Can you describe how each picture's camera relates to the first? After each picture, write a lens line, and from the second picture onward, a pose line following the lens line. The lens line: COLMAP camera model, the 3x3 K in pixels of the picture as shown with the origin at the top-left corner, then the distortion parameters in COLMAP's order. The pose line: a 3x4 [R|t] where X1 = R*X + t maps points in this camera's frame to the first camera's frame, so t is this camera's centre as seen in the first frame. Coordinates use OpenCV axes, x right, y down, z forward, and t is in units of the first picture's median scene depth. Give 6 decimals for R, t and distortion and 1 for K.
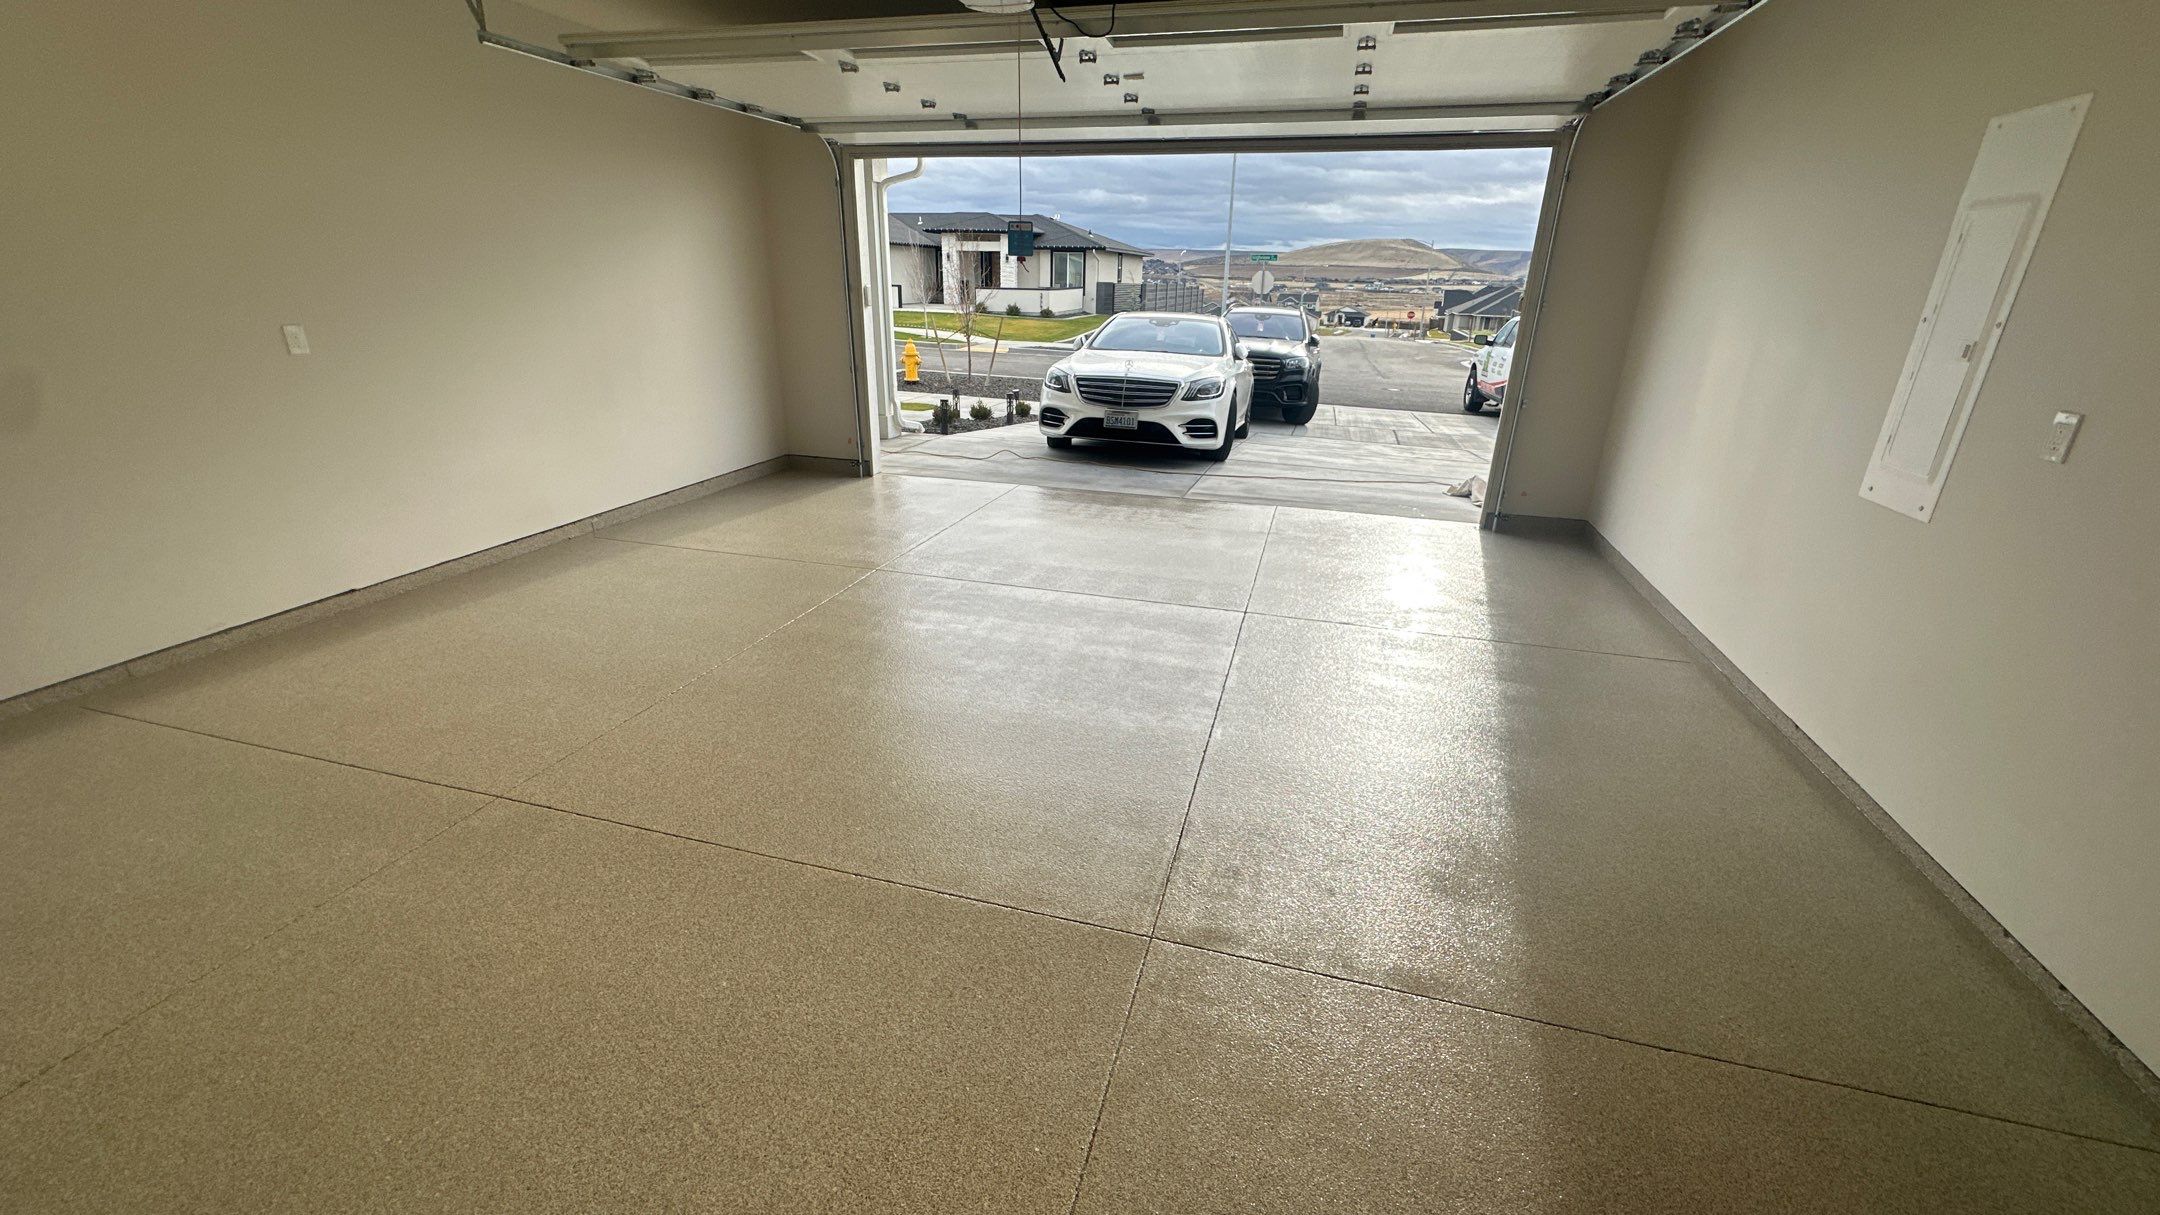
lens RADIAL K [[864.5, 0, 1080.0], [0, 864.5, 607.5], [0, 0, 1]] dist [-0.001639, 0.000563]
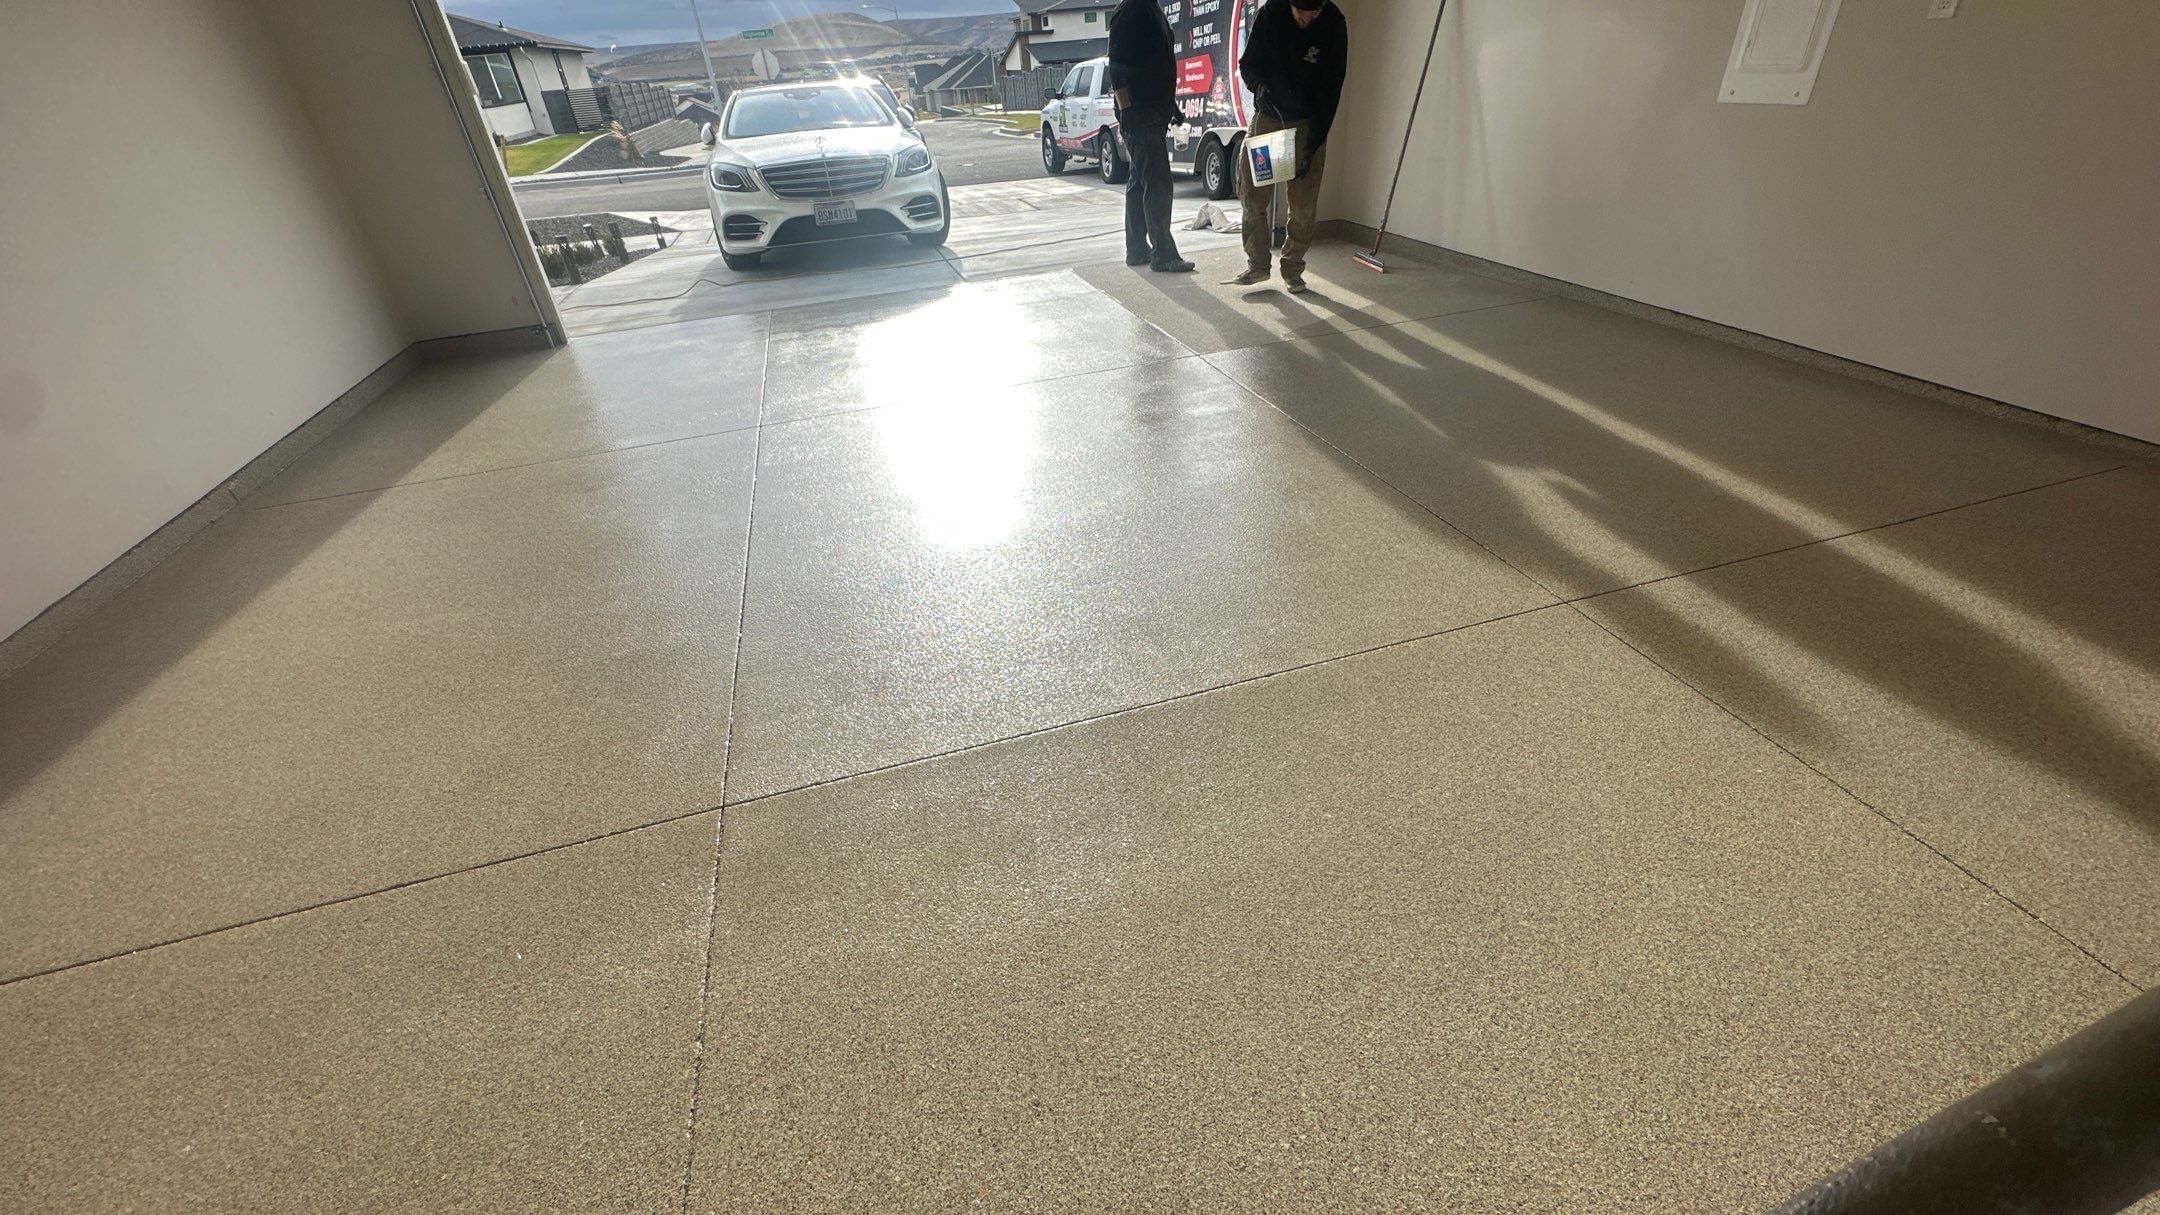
lens RADIAL K [[864.5, 0, 1080.0], [0, 864.5, 607.5], [0, 0, 1]] dist [-0.001639, 0.000563]
pose [[0.849934, -0.350935, 0.393010, -0.208804], [0.267633, 0.930064, 0.251701, -0.005062], [-0.453856, -0.108747, 0.884415, 0.091353]]
